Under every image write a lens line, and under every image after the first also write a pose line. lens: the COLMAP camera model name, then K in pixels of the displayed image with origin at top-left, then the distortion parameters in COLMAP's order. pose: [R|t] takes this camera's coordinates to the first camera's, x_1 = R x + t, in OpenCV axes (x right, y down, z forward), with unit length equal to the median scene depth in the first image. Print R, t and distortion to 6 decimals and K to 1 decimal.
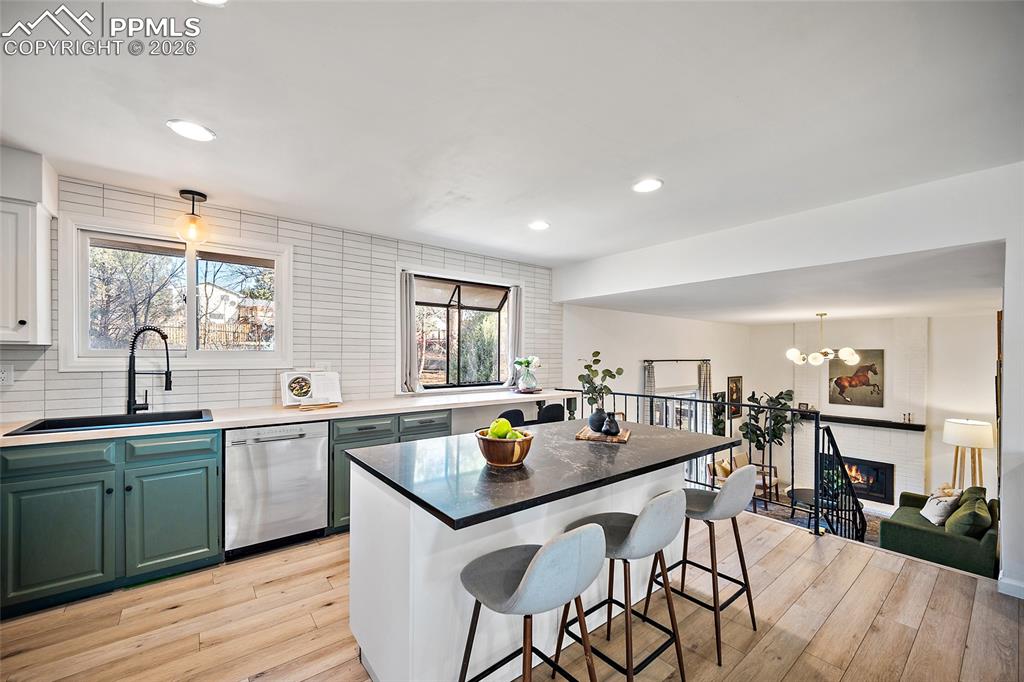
lens RADIAL K [[406.1, 0, 507.3], [0, 406.1, 356.7], [0, 0, 1]] dist [-0.001982, -0.000244]
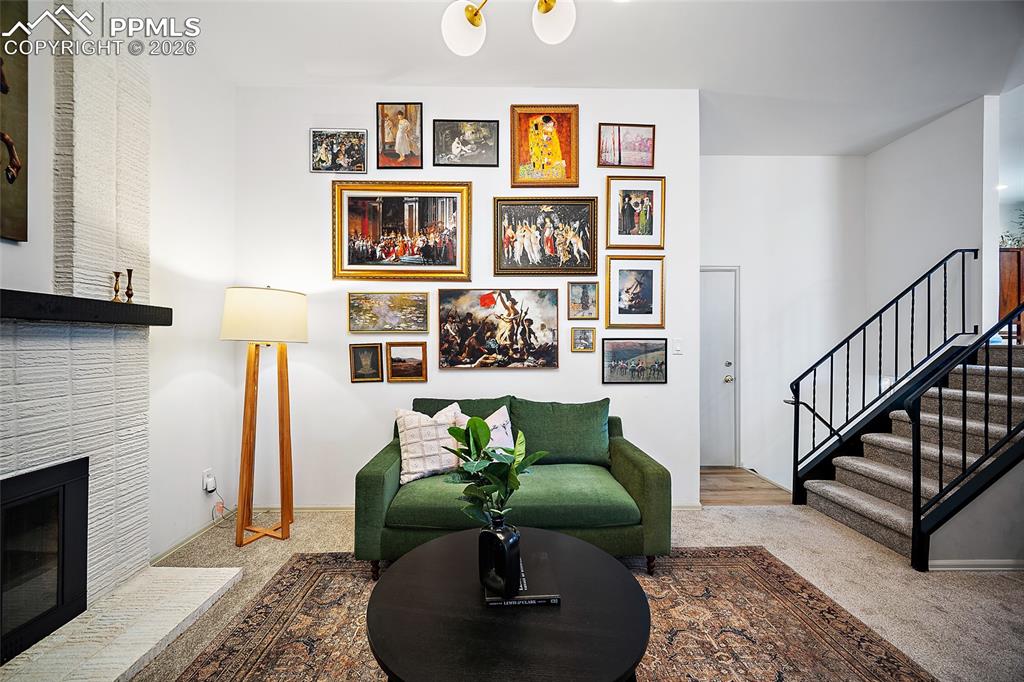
lens RADIAL K [[402.4, 0, 505.1], [0, 402.4, 350.2], [0, 0, 1]] dist [-0.001987, -0.000134]
pose [[-0.794649, -0.012618, 0.606939, 1.276403], [-0.001112, 0.999813, 0.019329, 0.420447], [-0.607069, 0.014685, -0.794514, 2.320798]]
